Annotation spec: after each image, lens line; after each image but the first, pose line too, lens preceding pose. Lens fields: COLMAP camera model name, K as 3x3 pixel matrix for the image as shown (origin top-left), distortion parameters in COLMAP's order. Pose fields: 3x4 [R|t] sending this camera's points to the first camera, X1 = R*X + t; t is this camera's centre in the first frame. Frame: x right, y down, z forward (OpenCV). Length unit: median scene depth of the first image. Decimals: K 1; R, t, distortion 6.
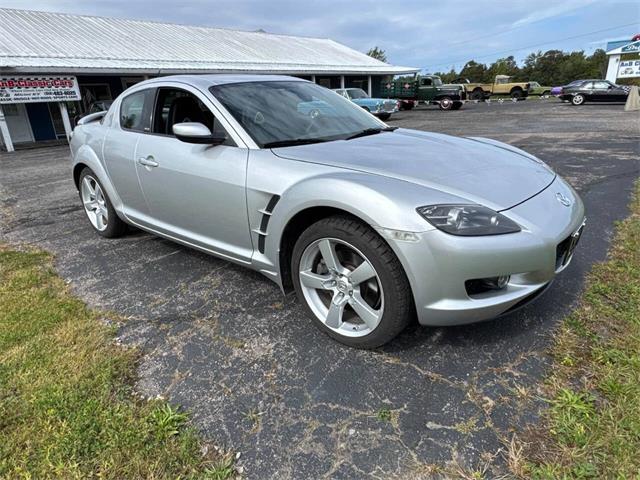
lens RADIAL K [[405.9, 0, 316.5], [0, 405.9, 241.2], [0, 0, 1]] dist [0.003255, 0.002185]
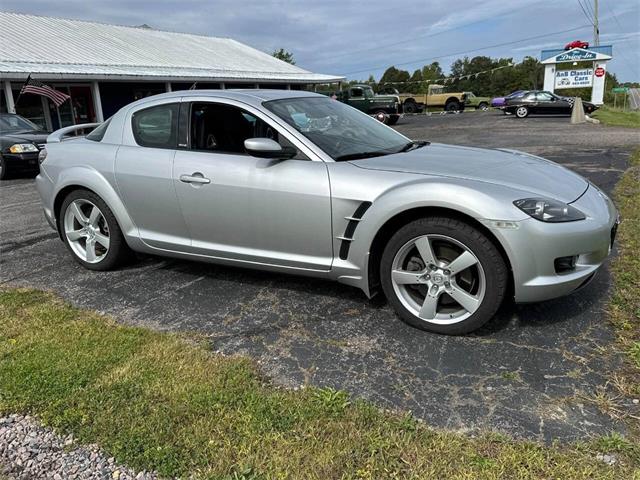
lens RADIAL K [[524.1, 0, 320.0], [0, 524.1, 240.0], [0, 0, 1]] dist [0.119675, -0.202195]
pose [[0.977803, -0.049505, 0.203594, -0.116558], [0.069250, 0.993437, -0.091032, 0.024617], [-0.197751, 0.103111, 0.974814, -0.077782]]
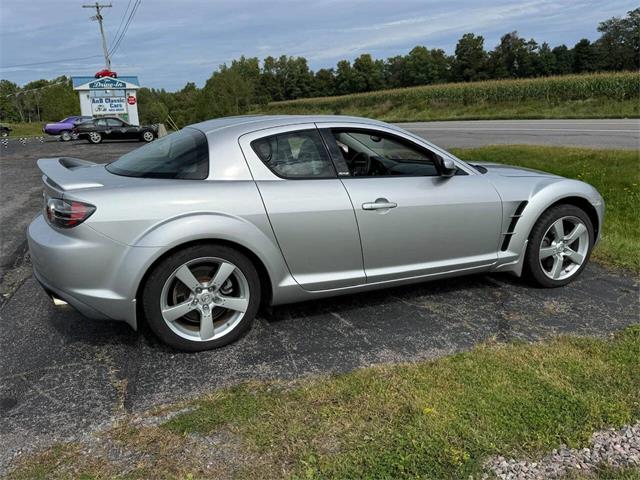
lens RADIAL K [[524.1, 0, 320.0], [0, 524.1, 240.0], [0, 0, 1]] dist [0.119675, -0.202195]
pose [[0.455385, -0.184708, 0.870923, -0.468796], [0.309677, 0.950018, 0.039559, -0.063238], [-0.834700, 0.251691, 0.489824, 0.162519]]
